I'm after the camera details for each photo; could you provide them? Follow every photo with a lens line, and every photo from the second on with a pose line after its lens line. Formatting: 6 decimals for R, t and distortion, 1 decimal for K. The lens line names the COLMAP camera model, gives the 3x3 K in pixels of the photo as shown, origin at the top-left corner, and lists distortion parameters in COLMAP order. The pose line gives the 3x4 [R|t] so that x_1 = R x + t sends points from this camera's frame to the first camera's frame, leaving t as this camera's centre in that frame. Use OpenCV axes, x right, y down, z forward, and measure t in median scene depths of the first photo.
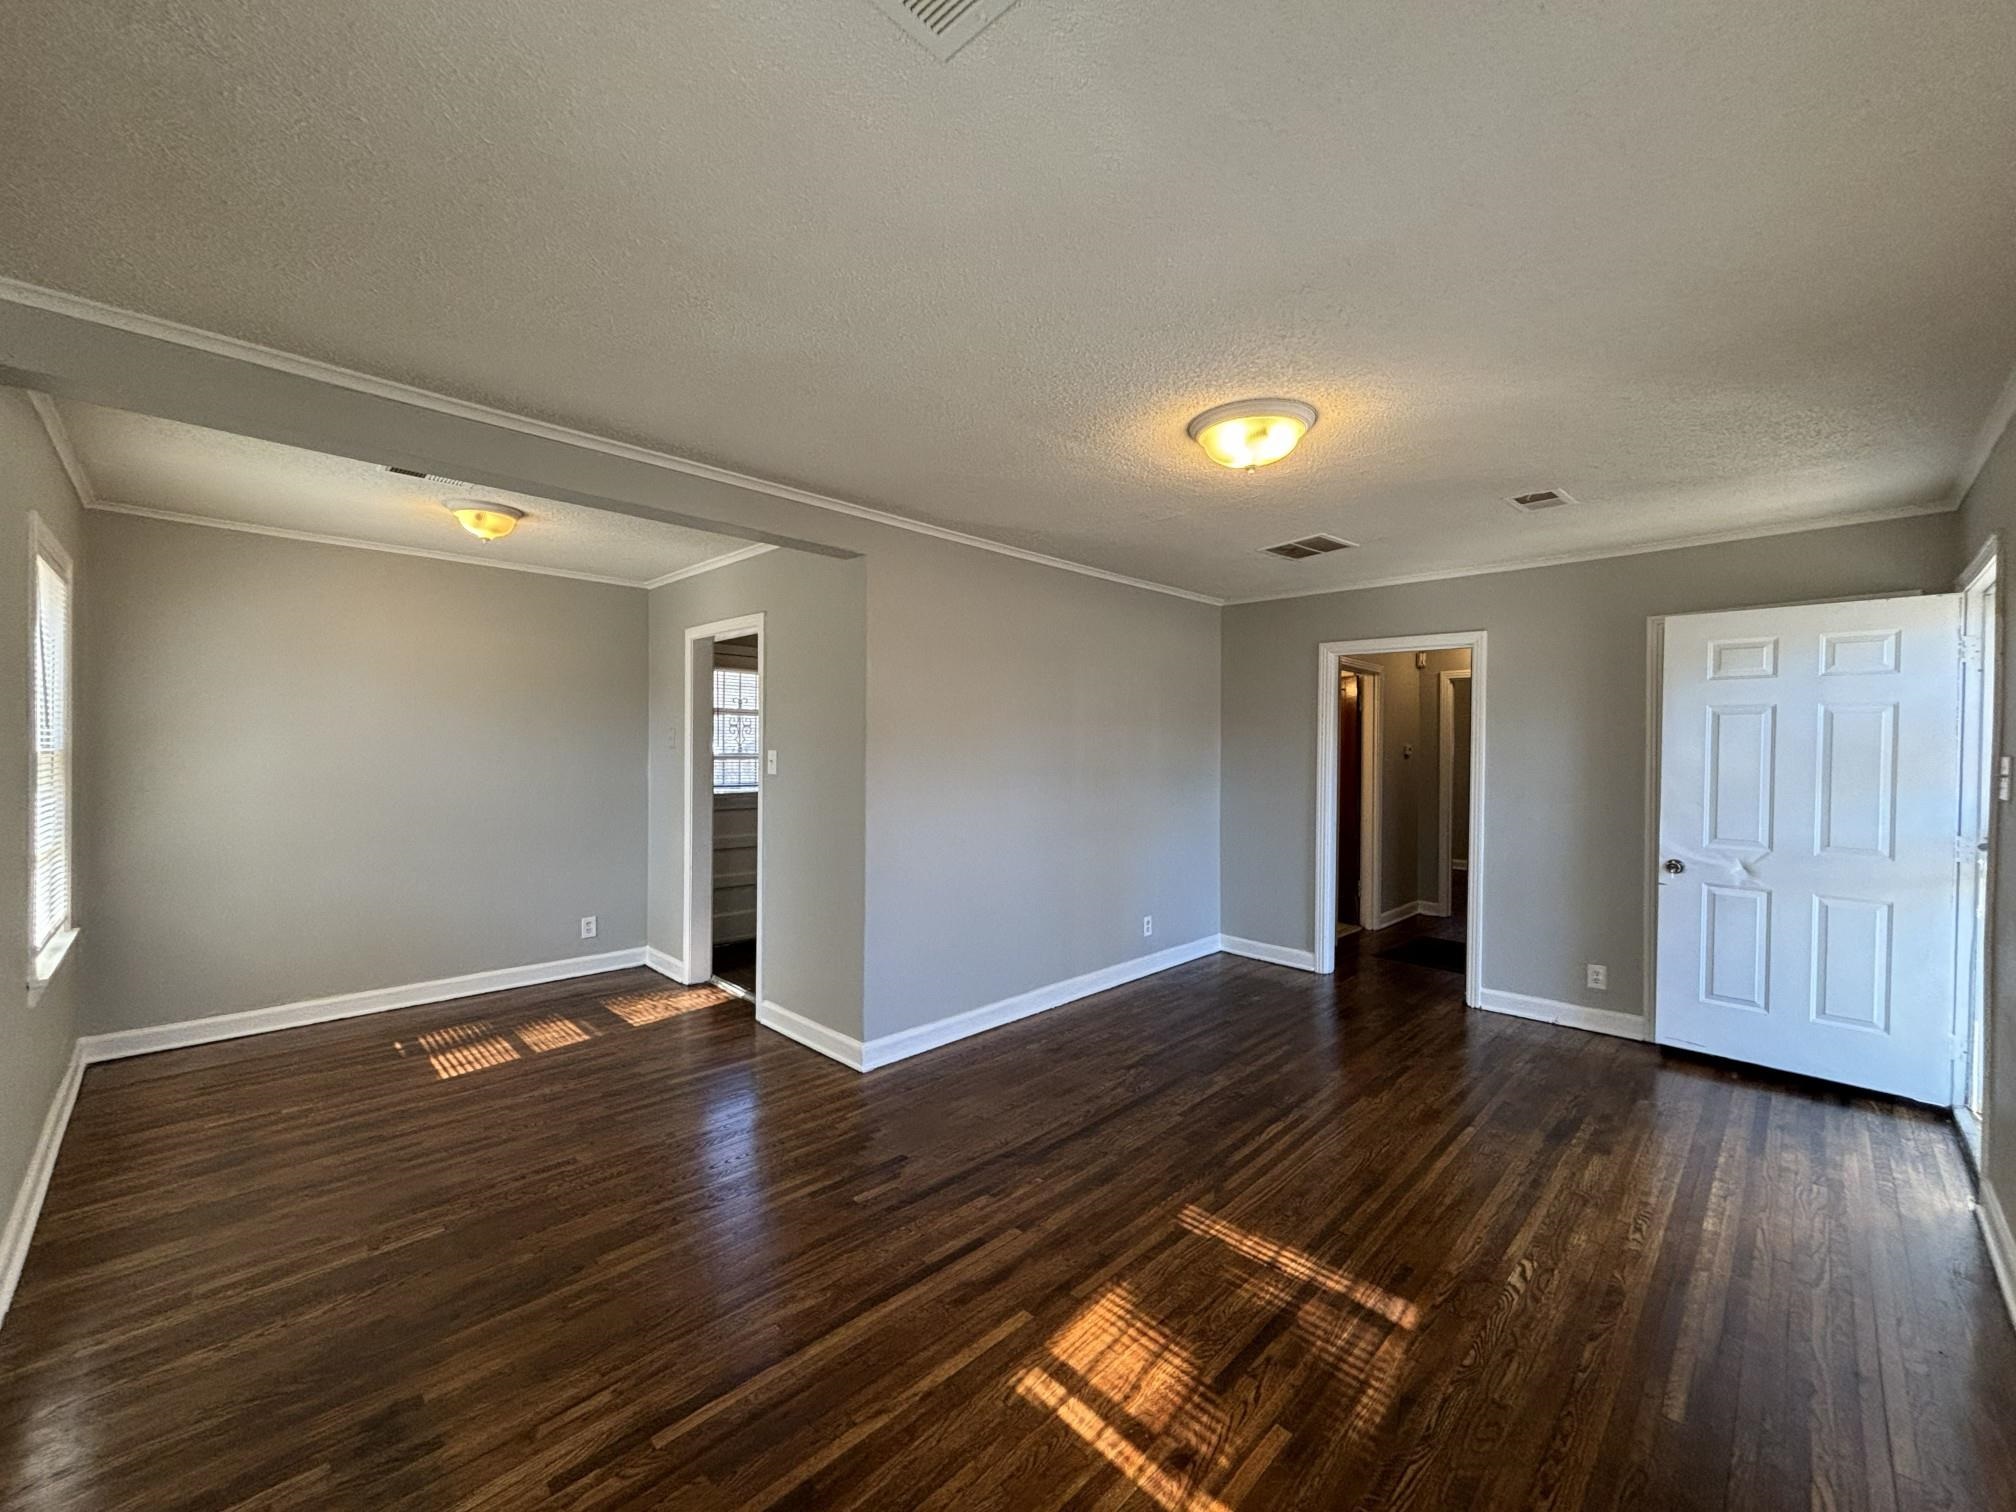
lens RADIAL K [[810.8, 0, 1008.9], [0, 810.8, 750.3], [0, 0, 1]] dist [0.000966, 0.000220]
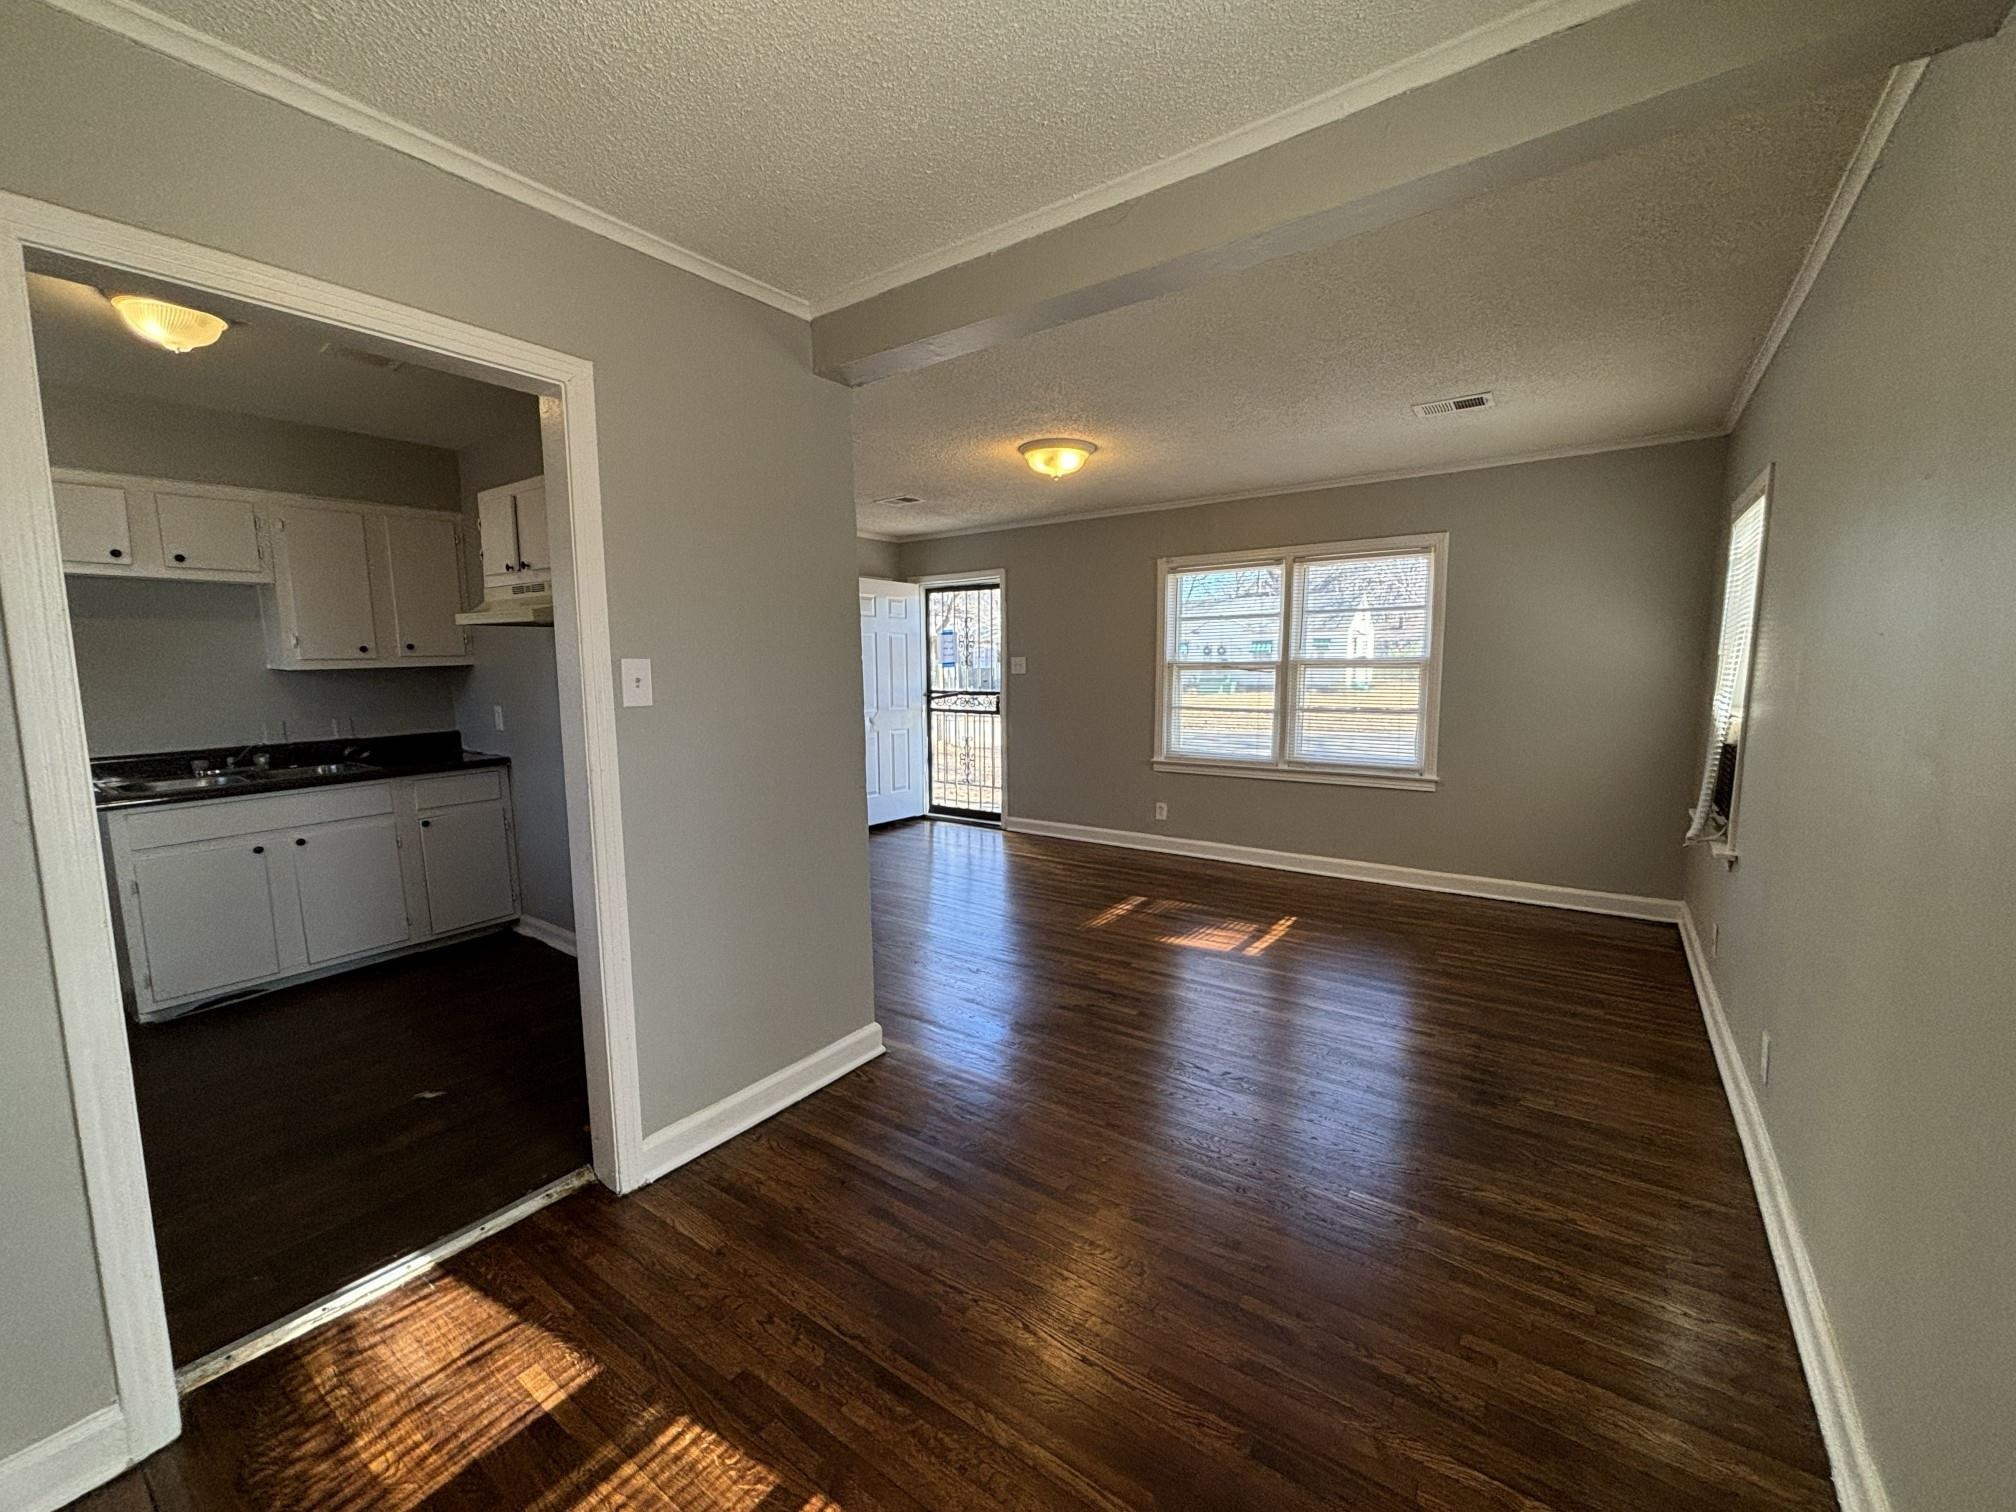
lens RADIAL K [[808.0, 0, 1008.0], [0, 808.0, 756.0], [0, 0, 1]] dist [-0.002014, 0.000048]
pose [[-0.150585, -0.120379, 0.981241, -1.053139], [0.014287, 0.992190, 0.123914, 0.000937], [-0.988494, 0.032679, -0.147689, 1.077630]]
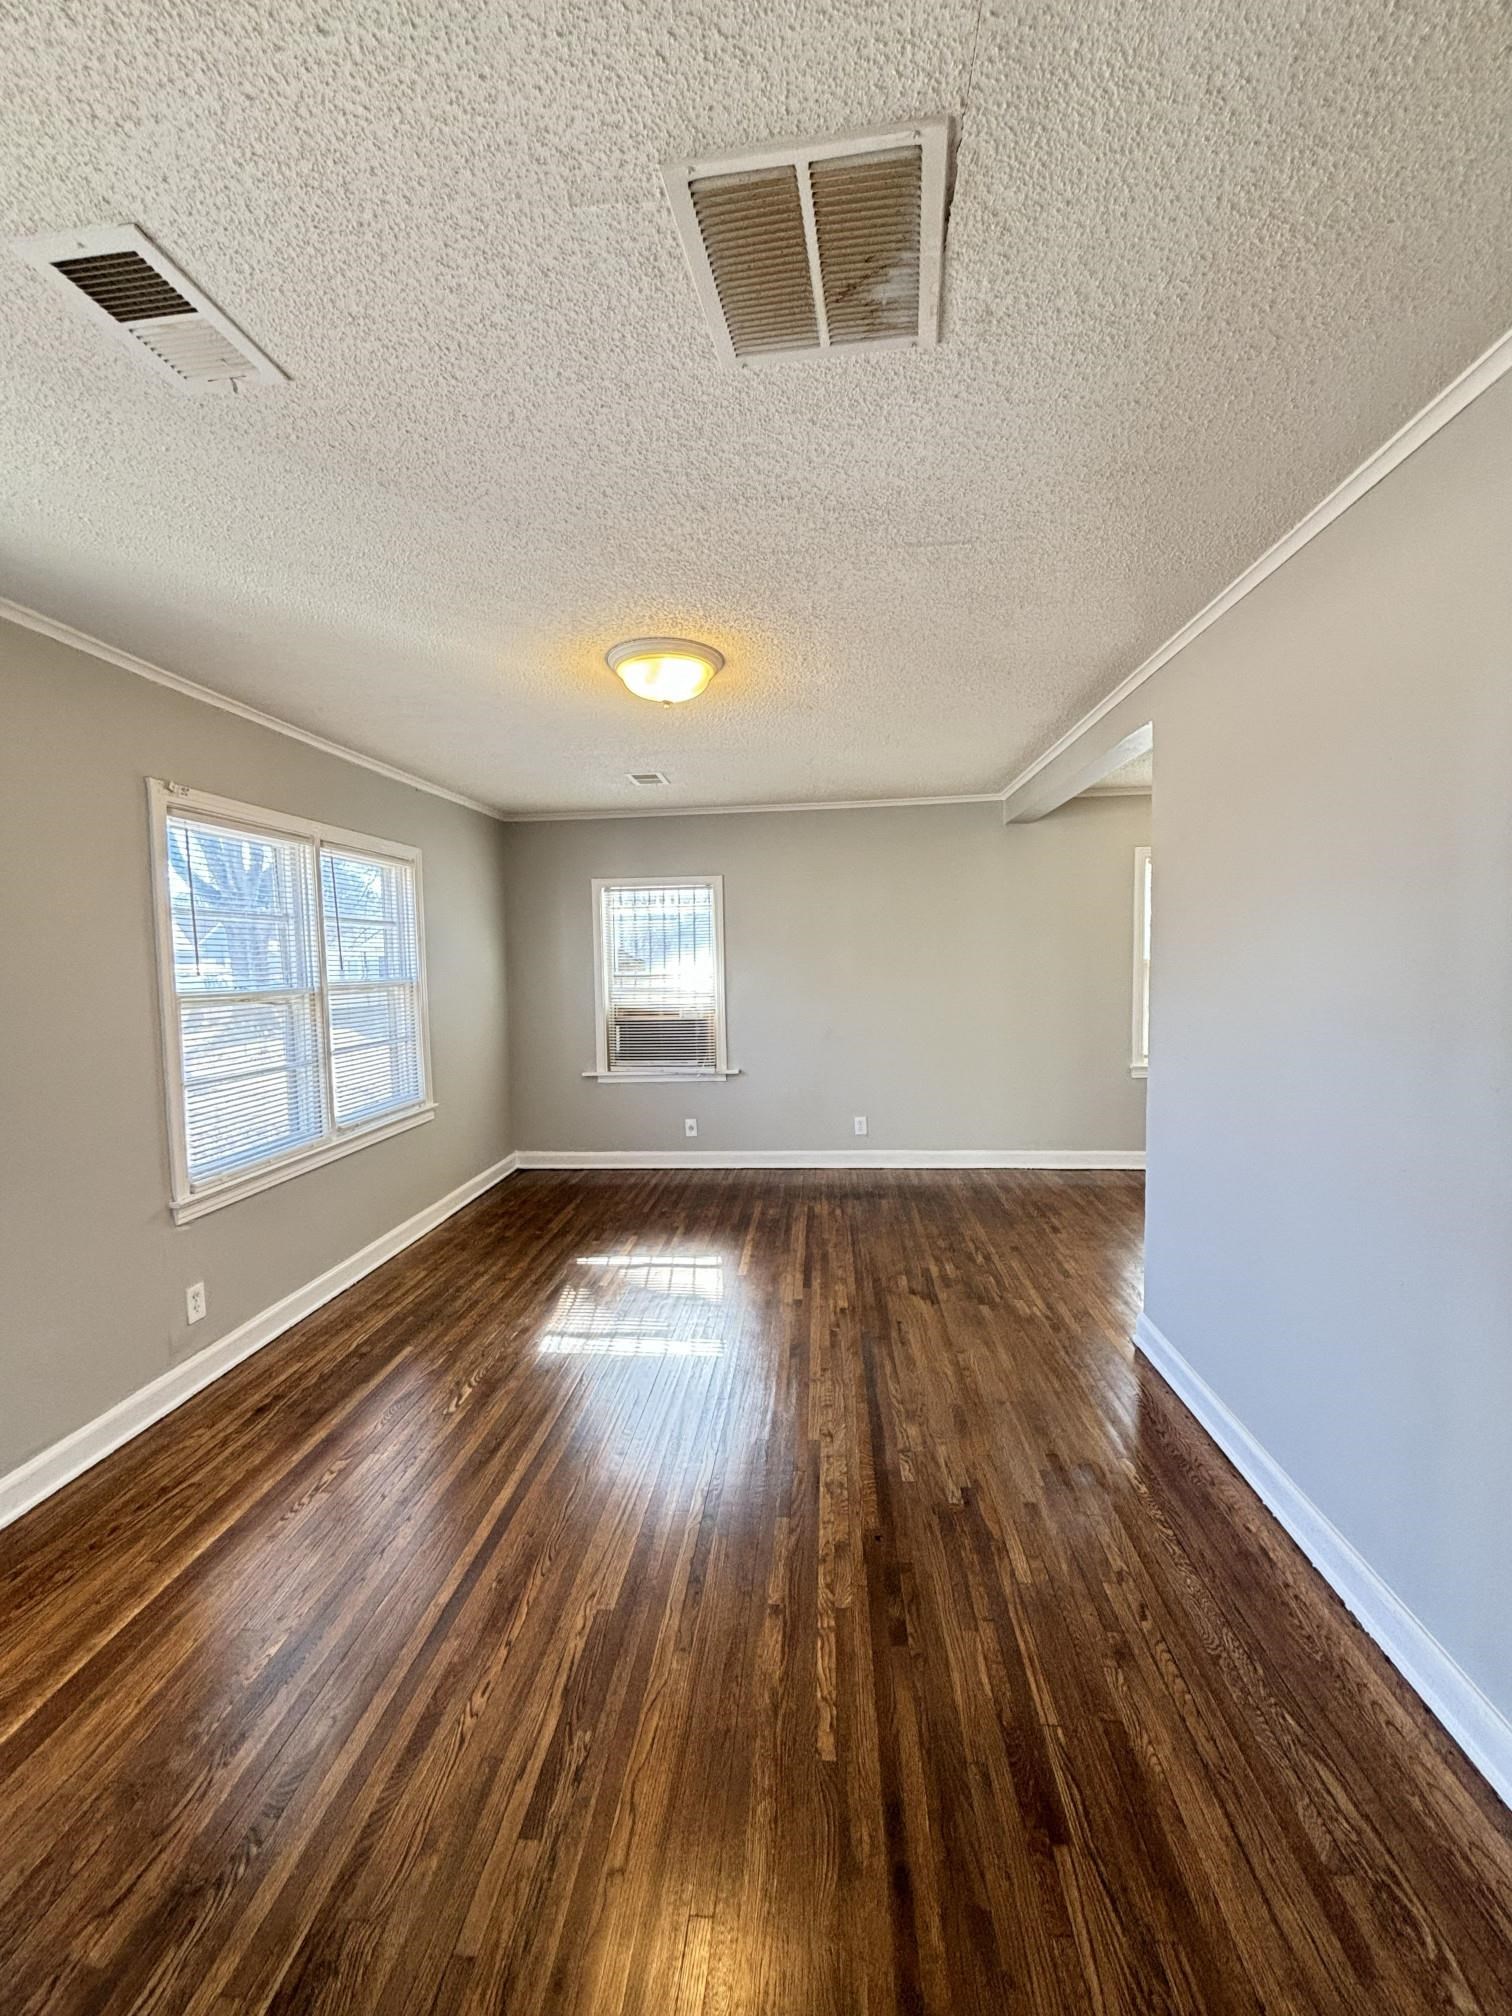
lens RADIAL K [[808.0, 0, 759.4], [0, 808.0, 1010.0], [0, 0, 1]] dist [-0.002014, 0.000048]
pose [[-0.766157, 0.049569, -0.640739, 0.713903], [0.011742, 0.997934, 0.063161, -0.010838], [0.642546, 0.040867, -0.765156, 1.512346]]
